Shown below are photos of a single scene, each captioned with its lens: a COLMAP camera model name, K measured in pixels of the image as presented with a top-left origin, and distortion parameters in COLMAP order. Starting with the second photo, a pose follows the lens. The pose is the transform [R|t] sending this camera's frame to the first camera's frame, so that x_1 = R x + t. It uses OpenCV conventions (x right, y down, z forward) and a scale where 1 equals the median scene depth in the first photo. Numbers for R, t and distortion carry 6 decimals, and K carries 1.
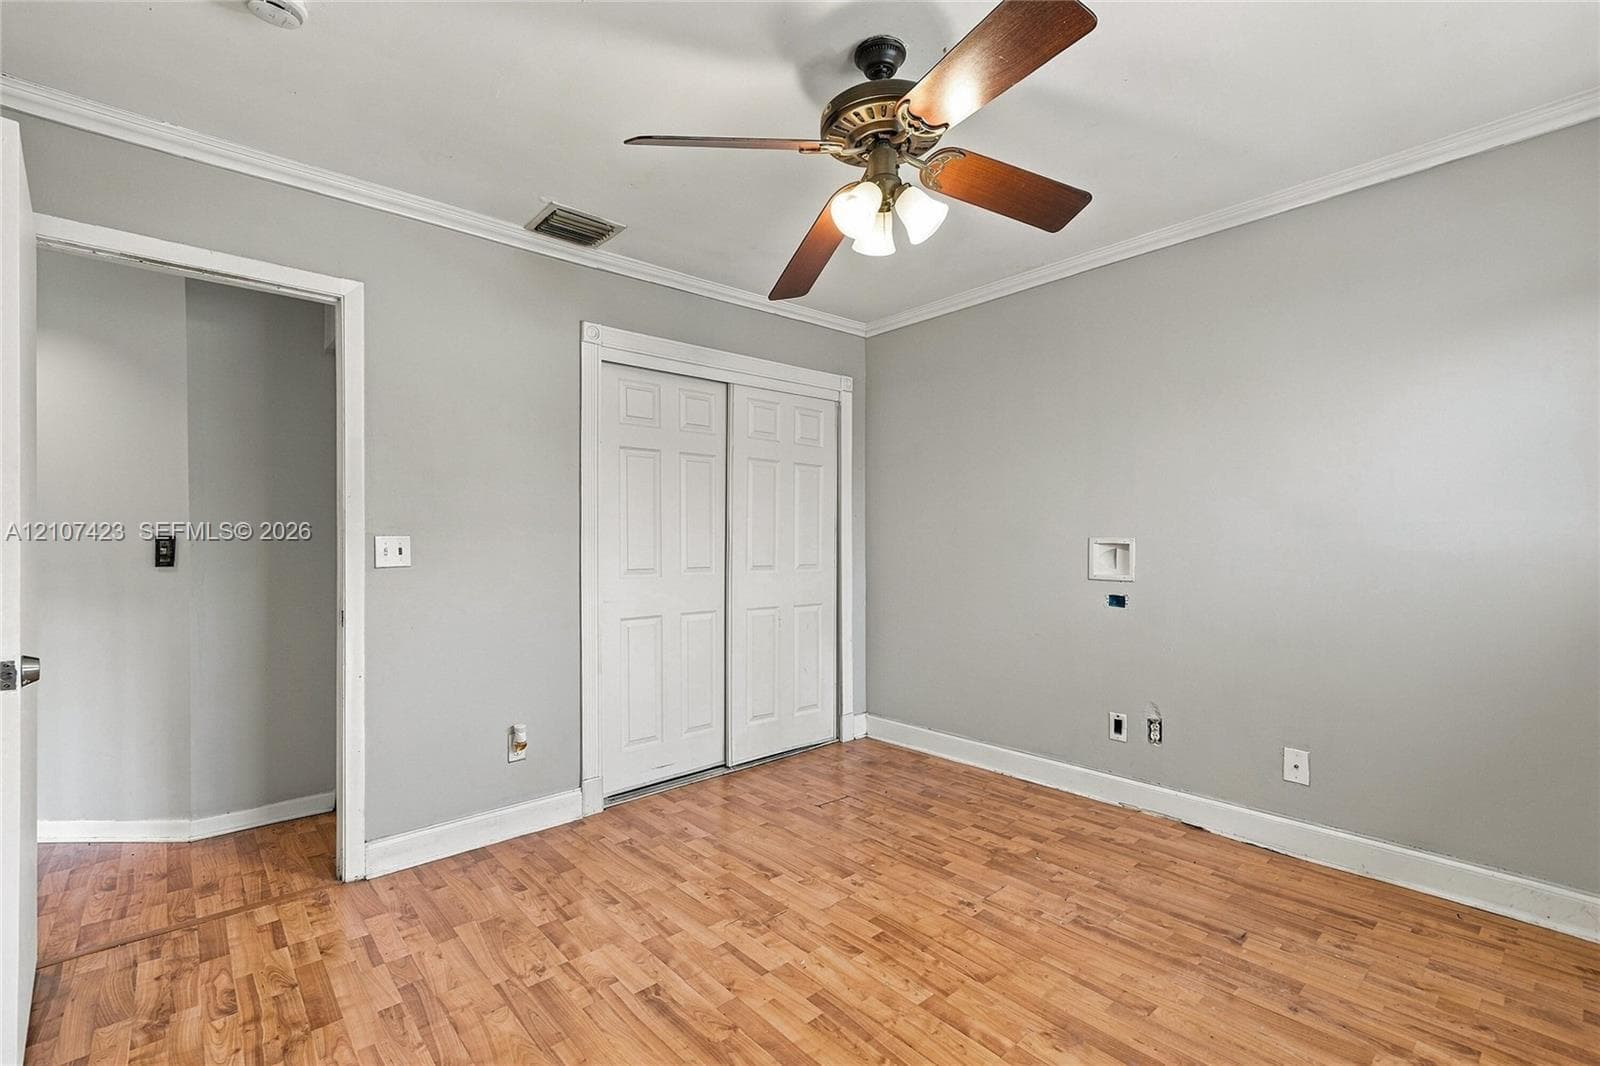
lens RADIAL K [[713.1, 0, 797.4], [0, 713.1, 525.8], [0, 0, 1]] dist [0.003067, 0.000881]
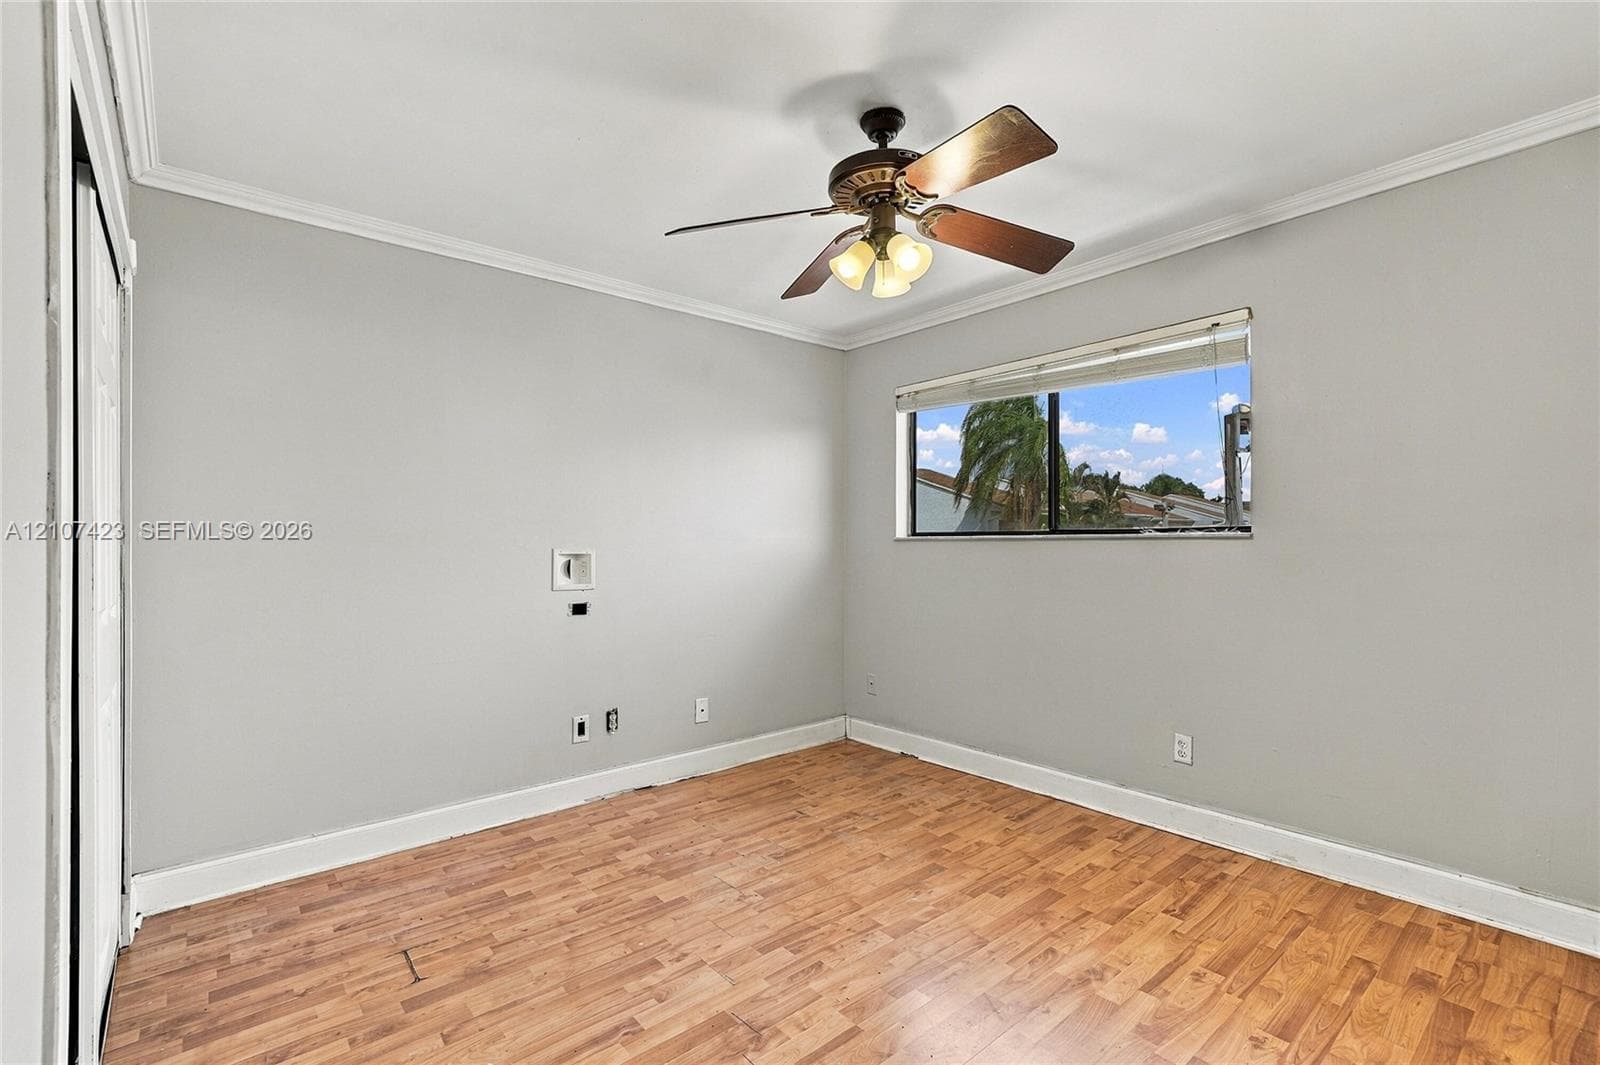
lens RADIAL K [[713.1, 0, 799.0], [0, 713.1, 559.1], [0, 0, 1]] dist [0.003067, 0.000881]
pose [[0.021041, -0.016236, 0.999647, -0.669211], [-0.007212, 0.999840, 0.016391, 0.015127], [-0.999753, -0.007554, 0.020921, 0.758690]]
